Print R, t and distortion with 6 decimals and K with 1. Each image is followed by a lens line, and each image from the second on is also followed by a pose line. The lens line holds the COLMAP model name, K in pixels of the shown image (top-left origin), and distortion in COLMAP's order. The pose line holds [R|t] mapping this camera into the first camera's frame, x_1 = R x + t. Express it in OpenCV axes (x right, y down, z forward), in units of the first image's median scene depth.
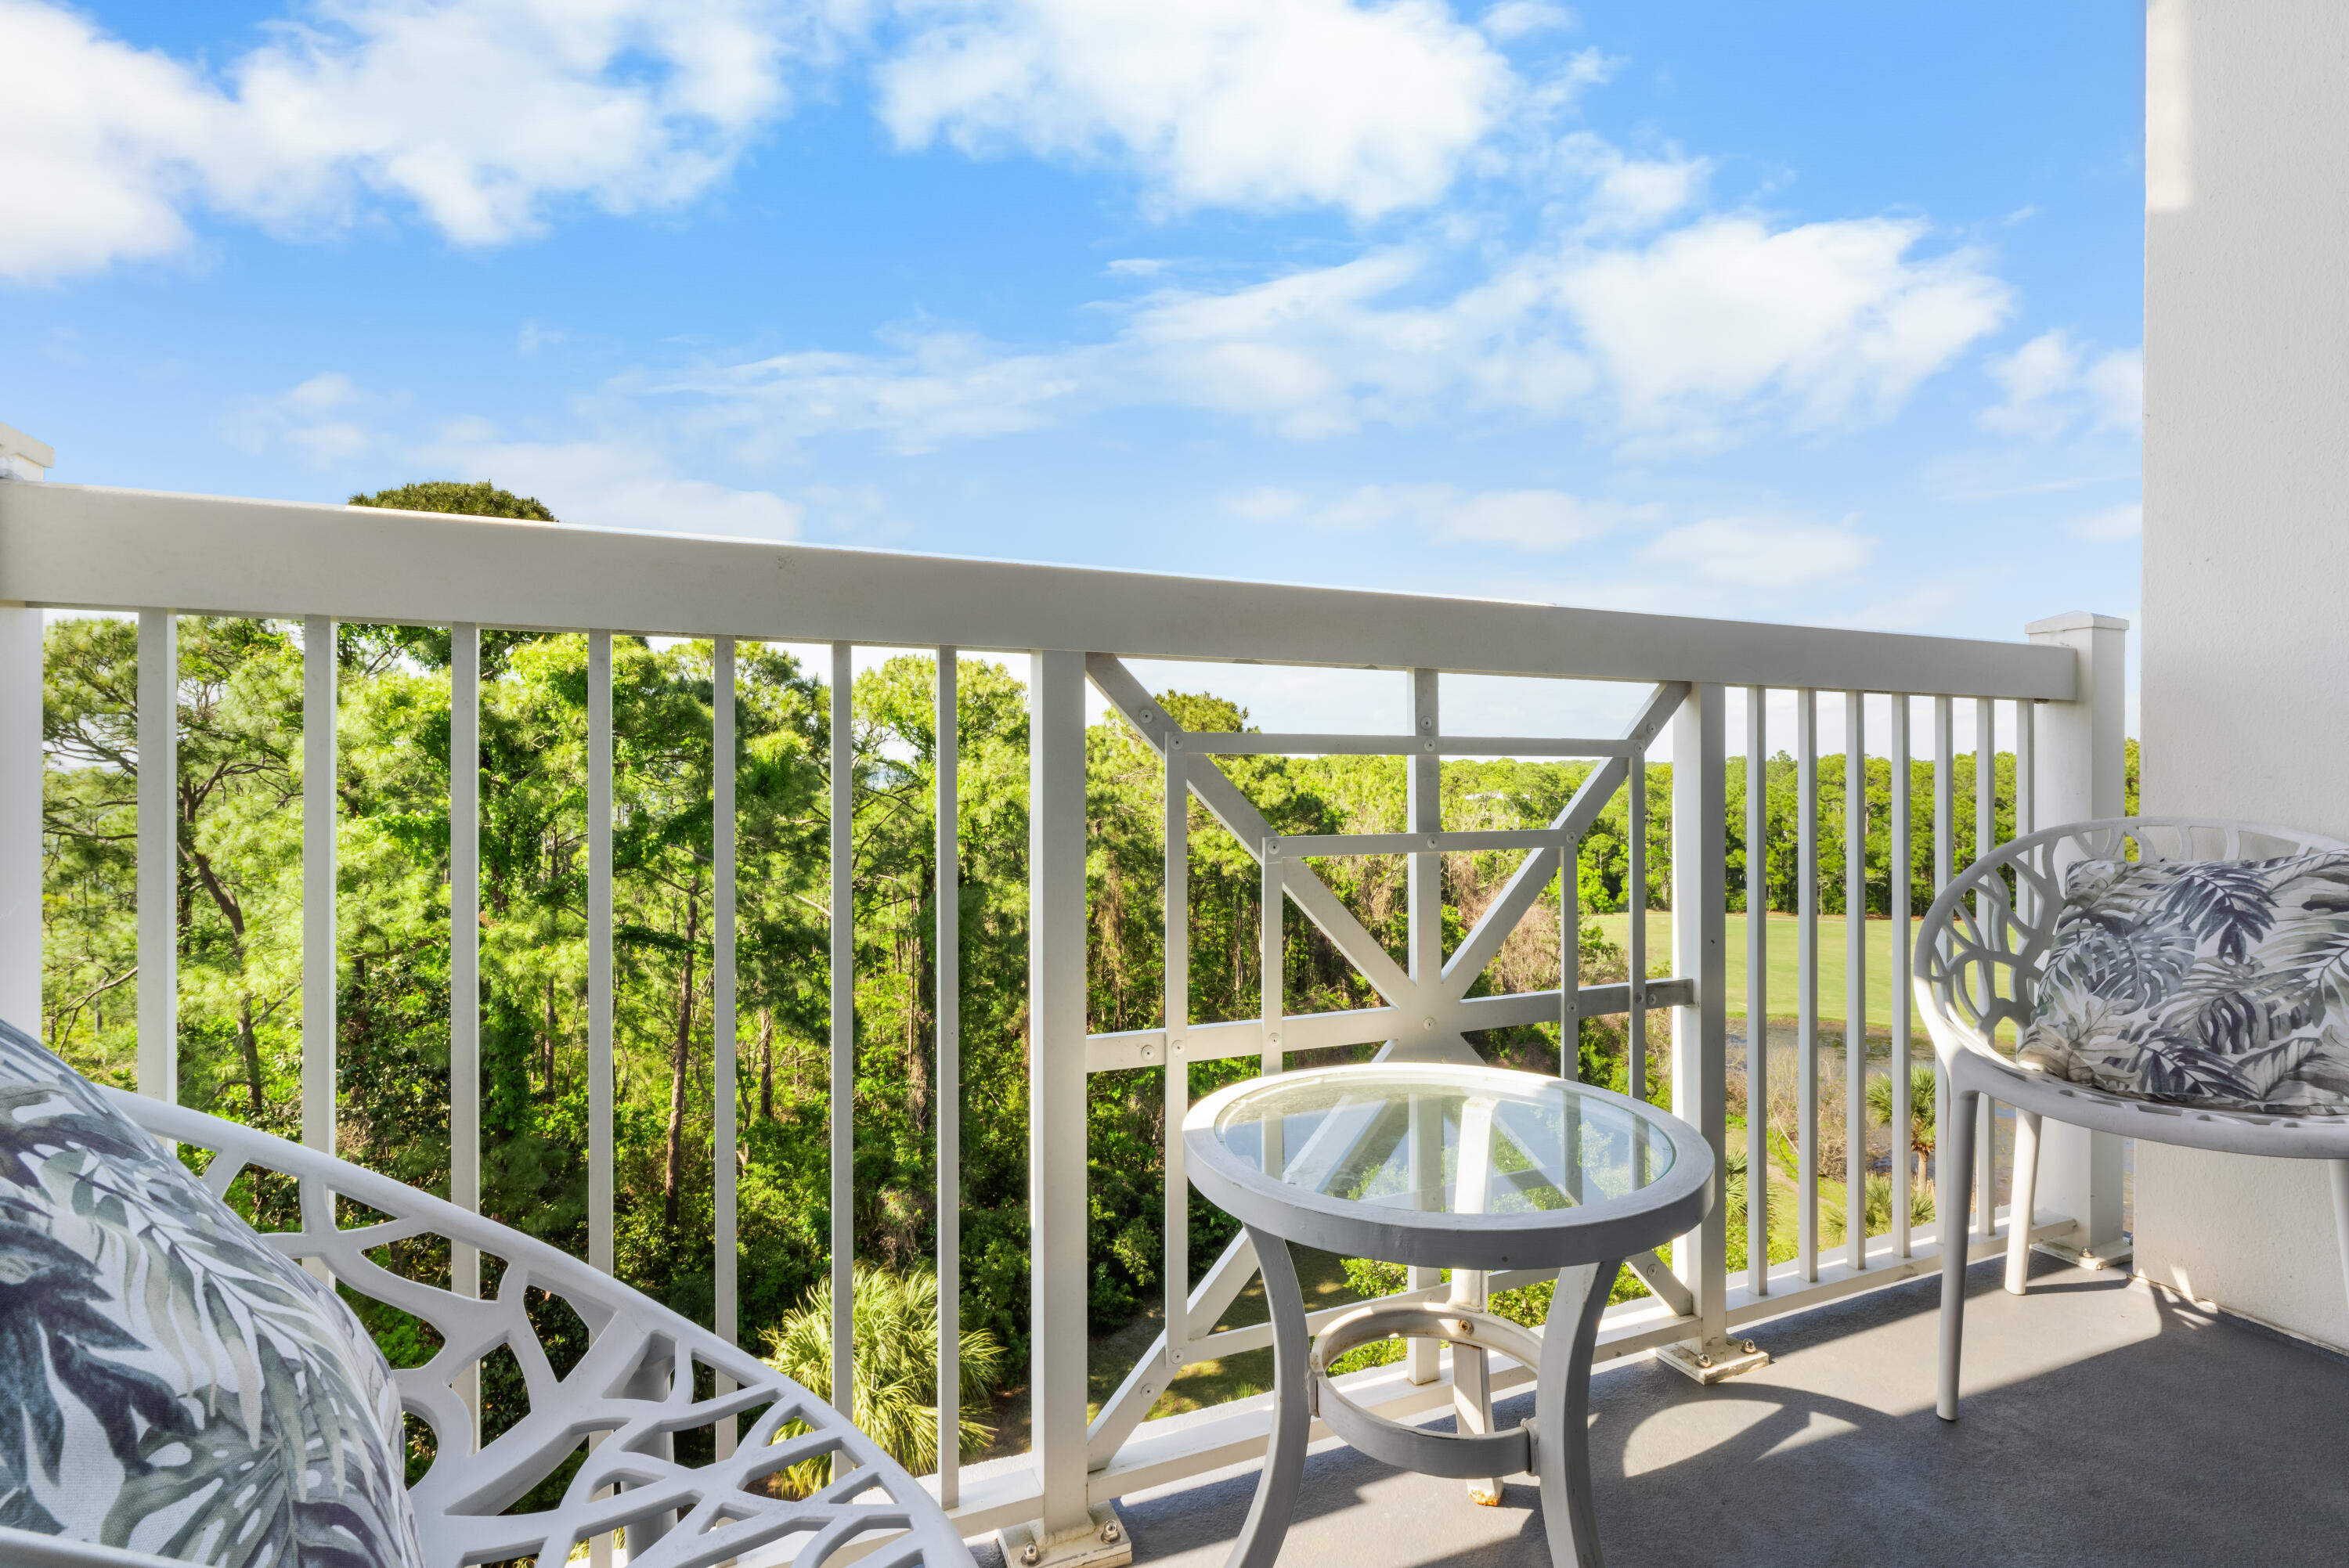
lens RADIAL K [[1128.5, 0, 1182.7], [0, 1128.5, 775.4], [0, 0, 1]] dist [0.001556, 0.000703]
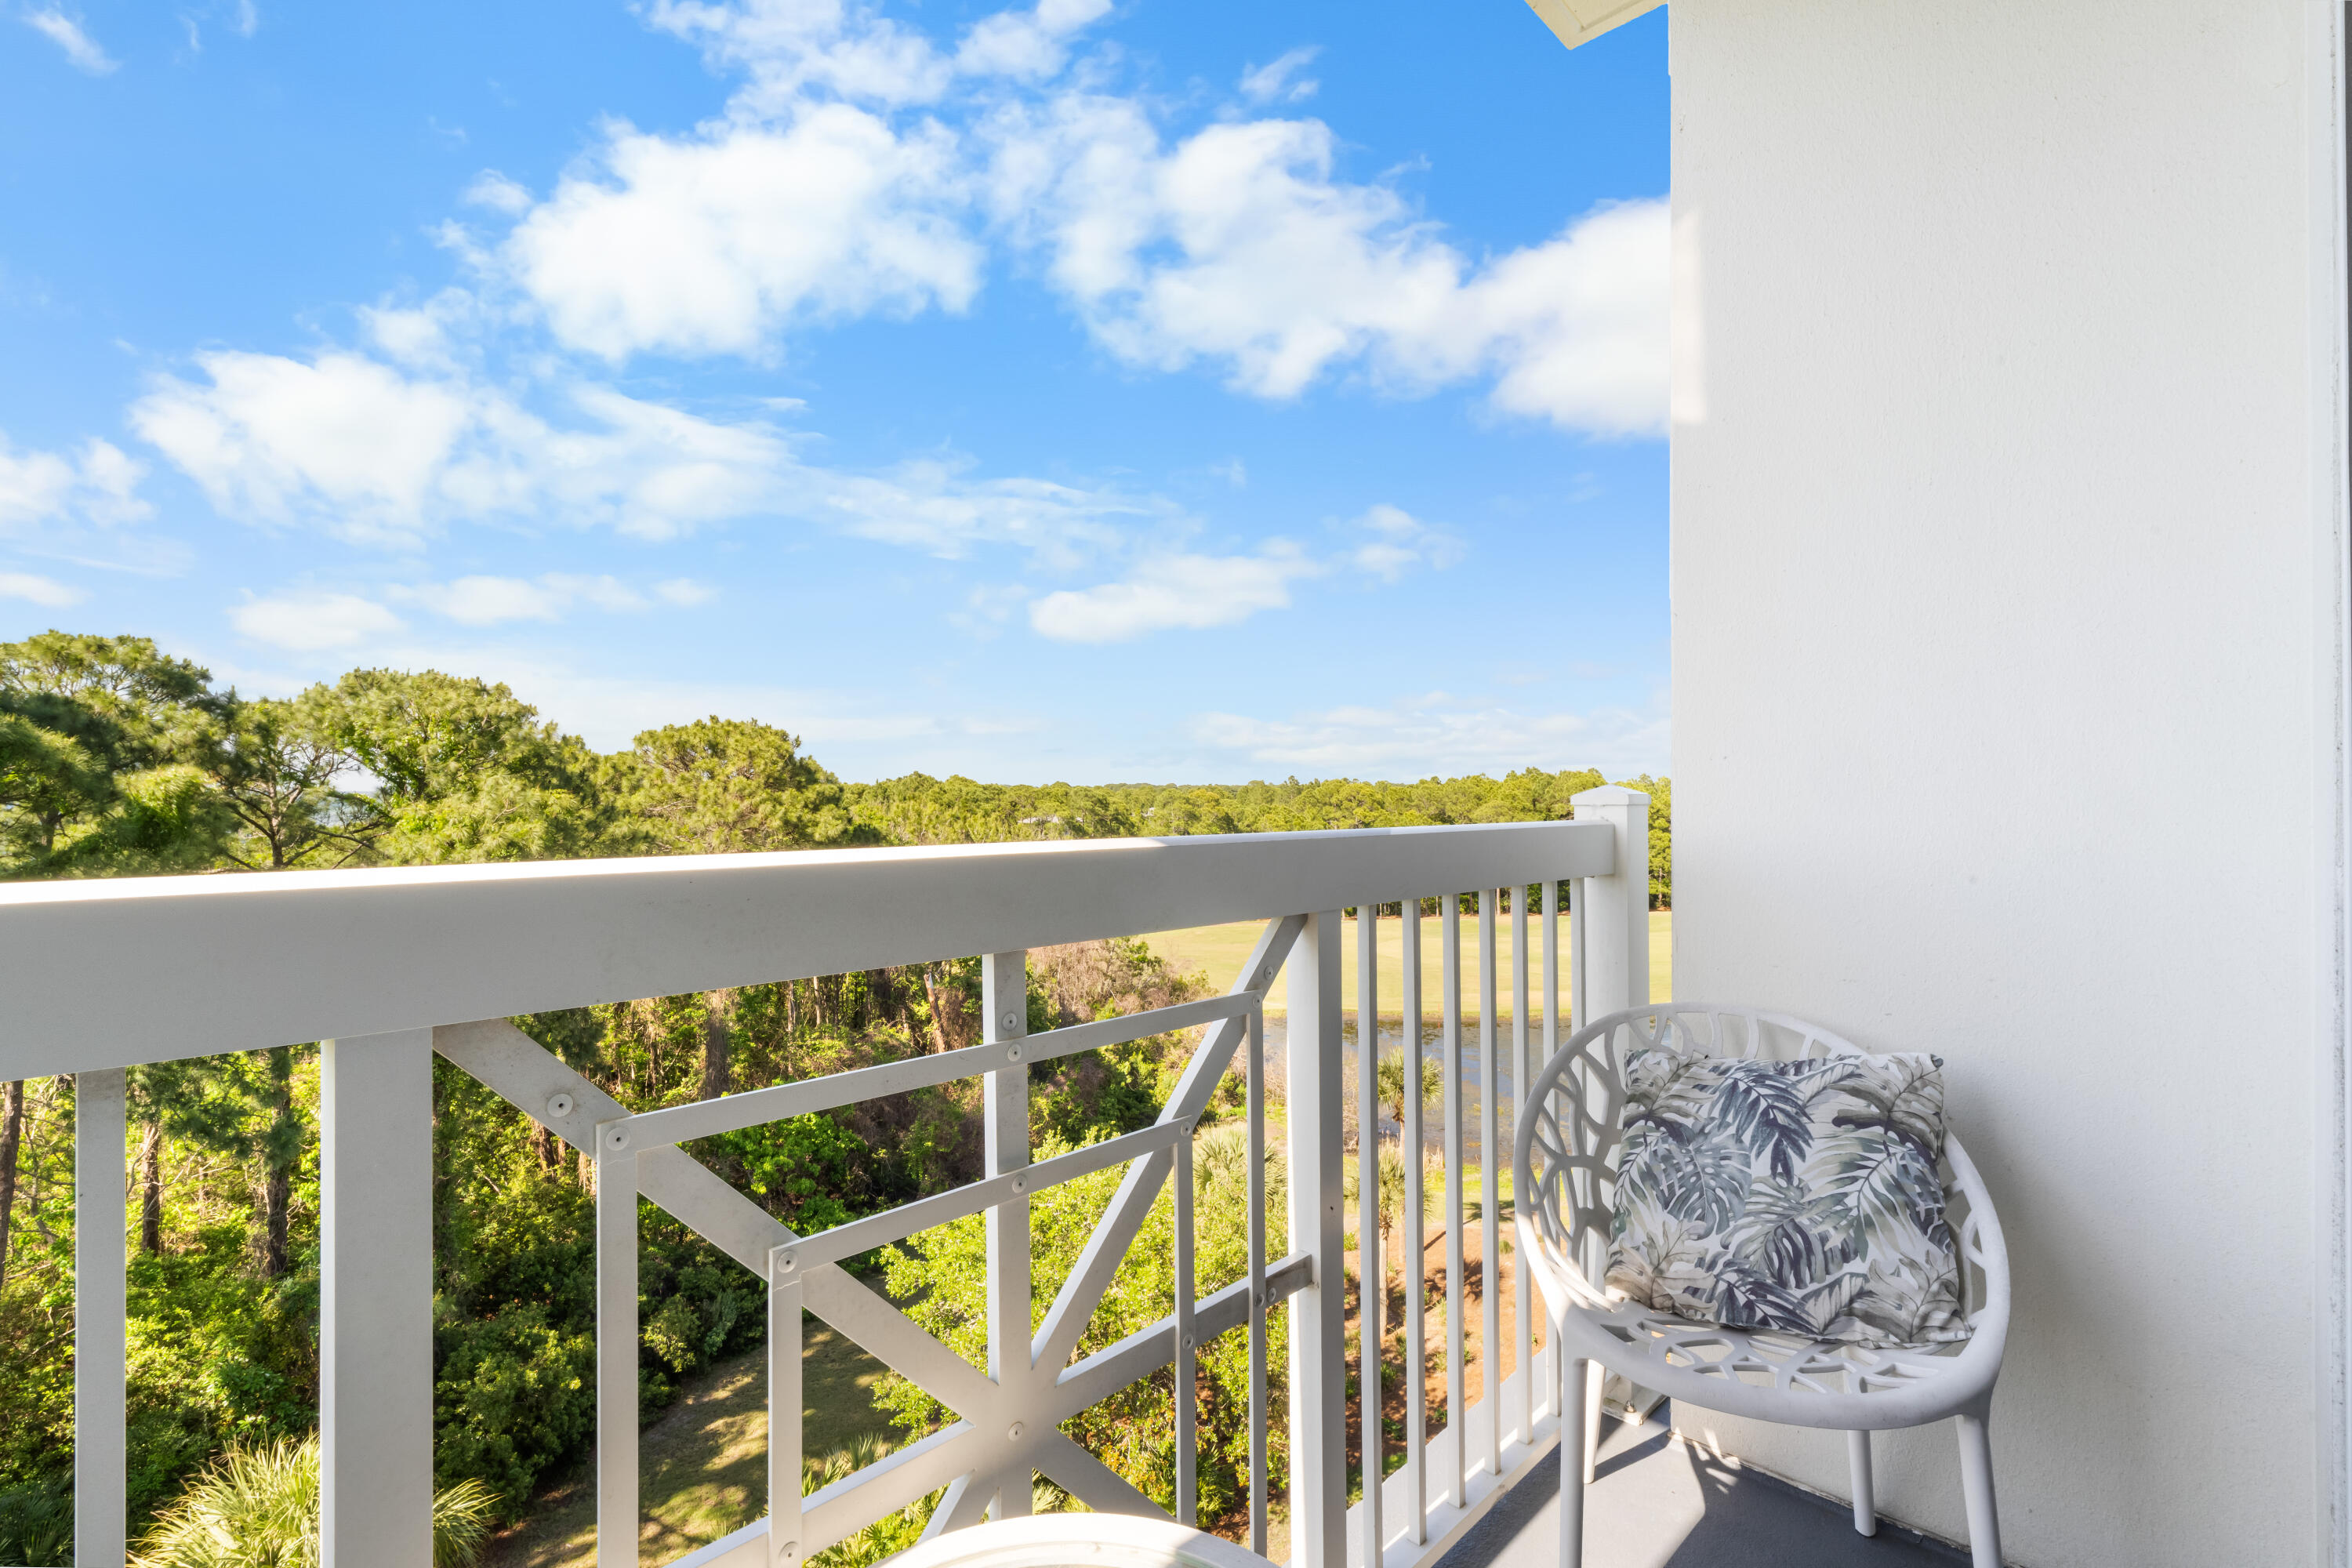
lens RADIAL K [[1099.6, 0, 1185.6], [0, 1099.6, 786.7], [0, 0, 1]] dist [0.000737, 0.001646]
pose [[0.923732, -0.002695, 0.383029, 0.040357], [0.005942, 0.999956, -0.007295, -0.169530], [-0.382993, 0.009015, 0.923707, 0.251577]]
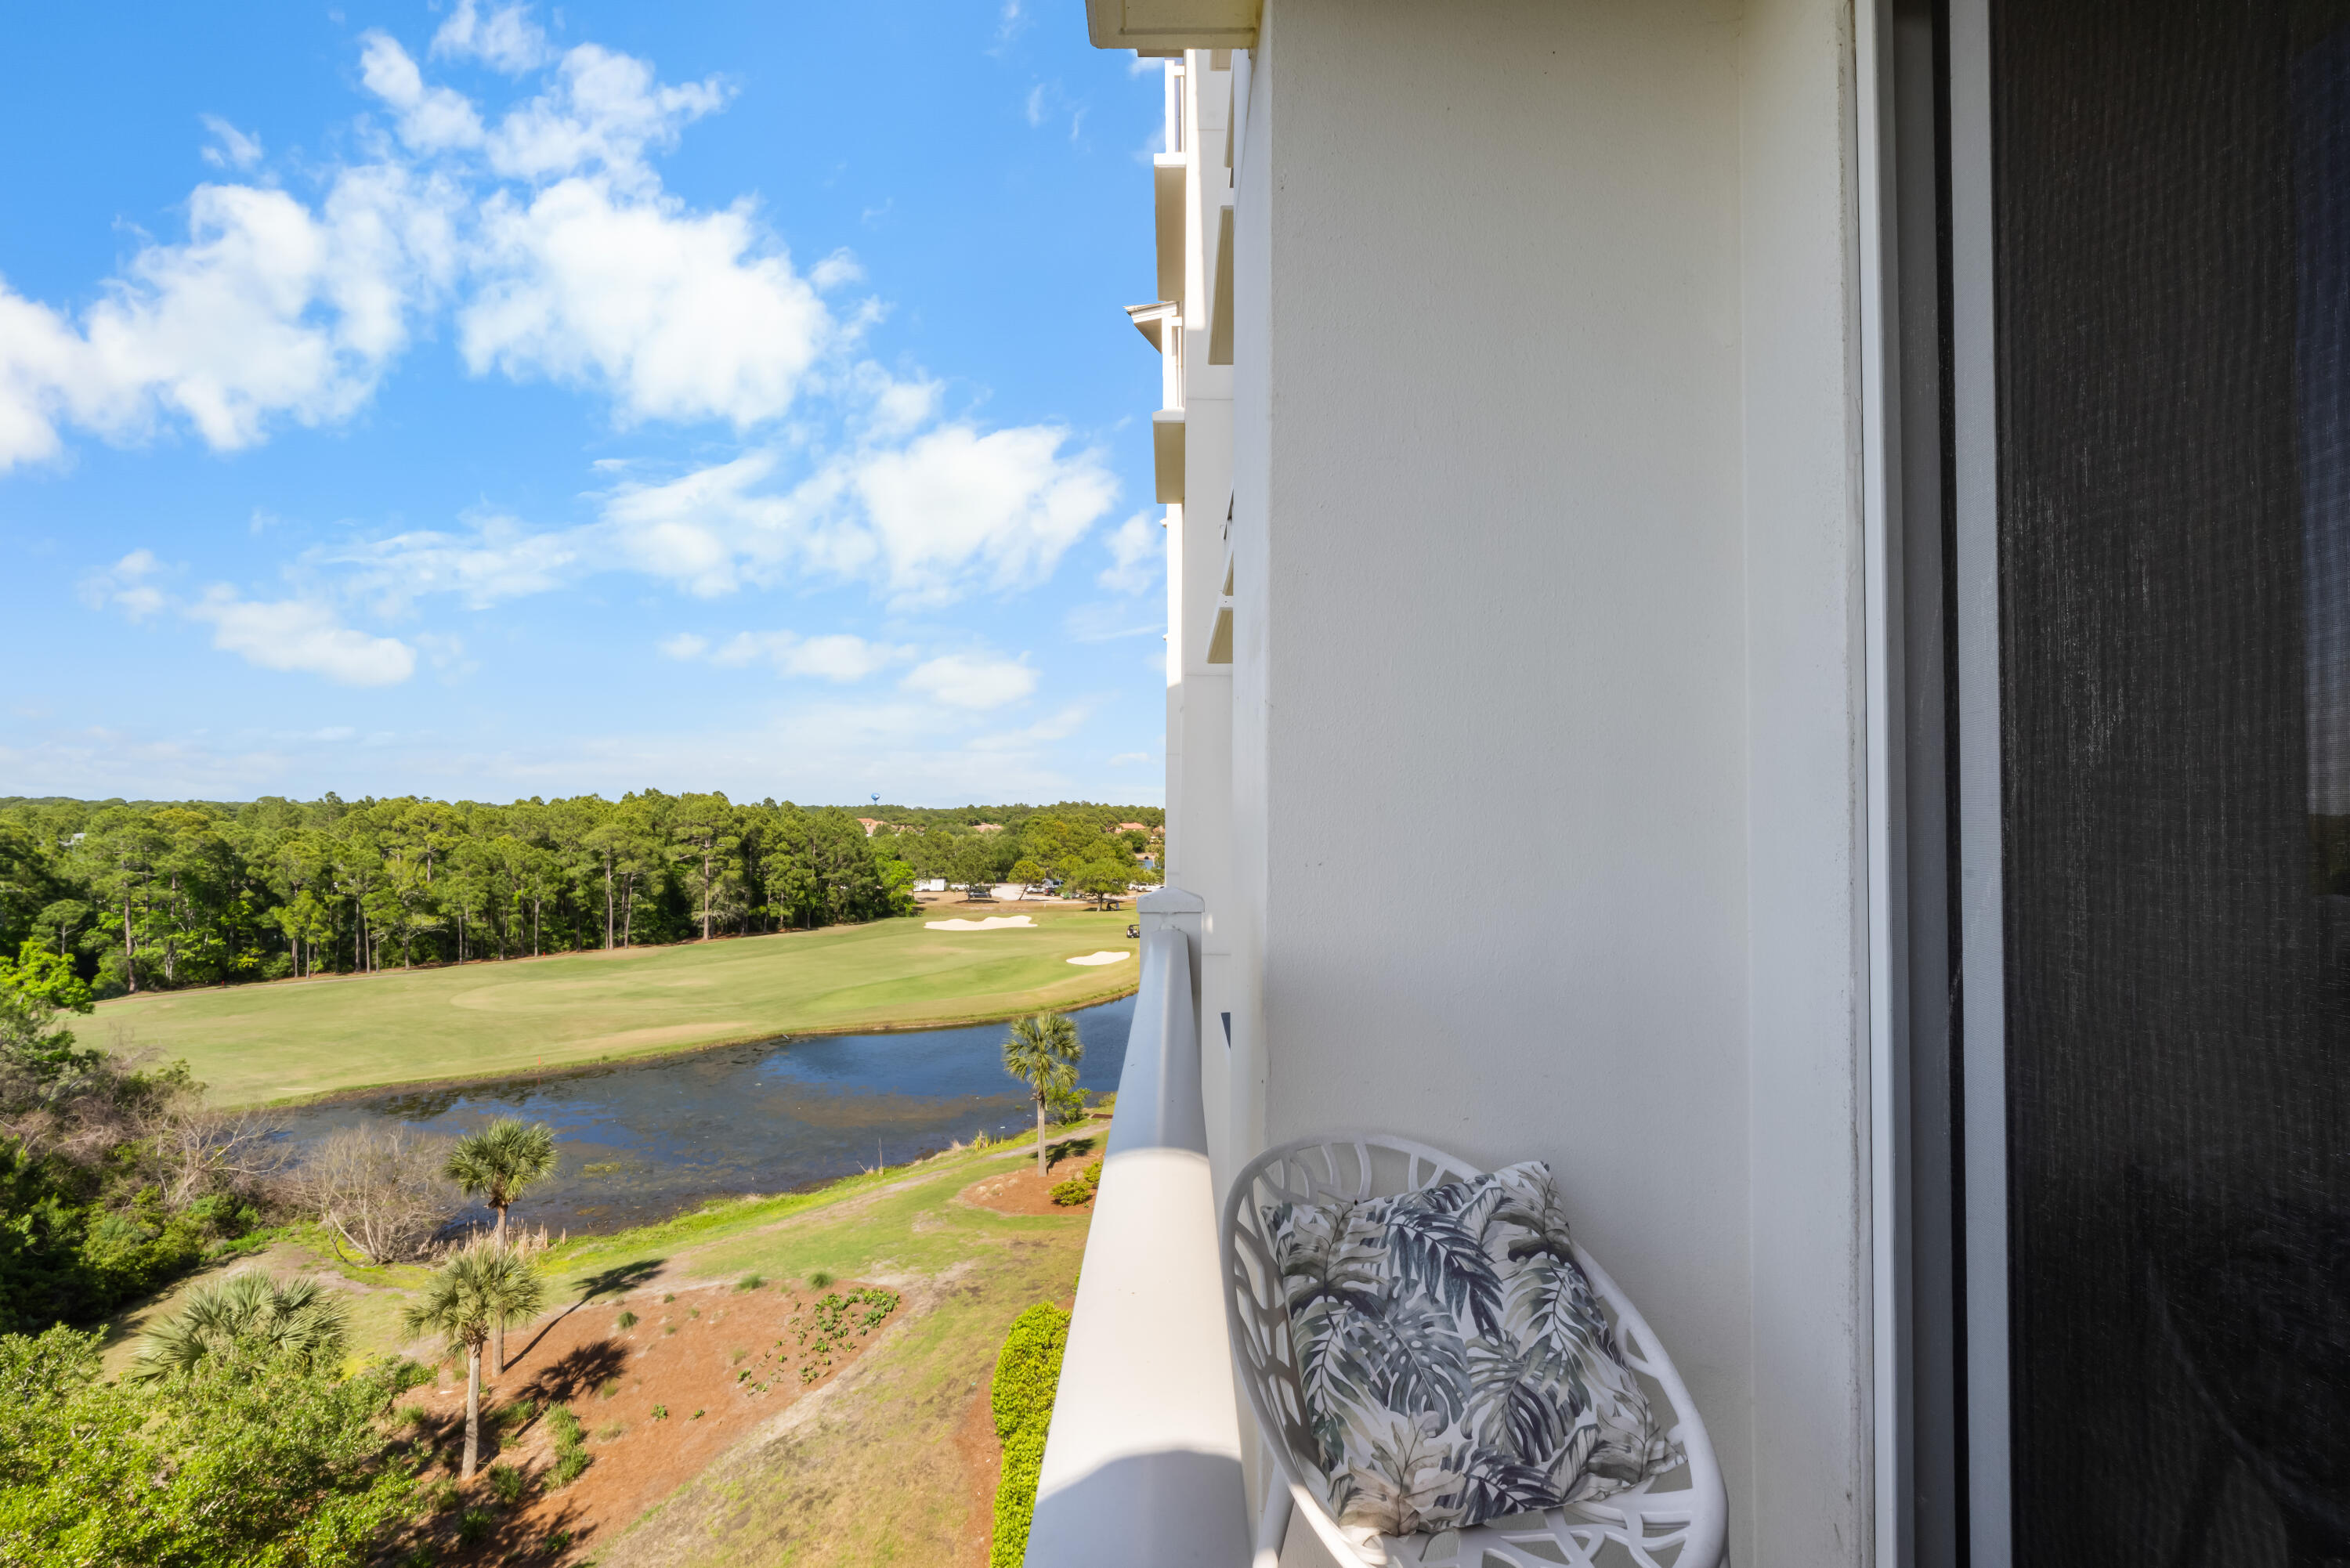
lens RADIAL K [[1088.6, 0, 1186.6], [0, 1088.6, 776.8], [0, 0, 1]] dist [-0.002958, 0.001157]
pose [[0.397919, 0.032579, 0.916842, -0.038353], [-0.001681, 0.999393, -0.034783, -0.252043], [-0.917419, 0.012299, 0.397733, 0.770023]]
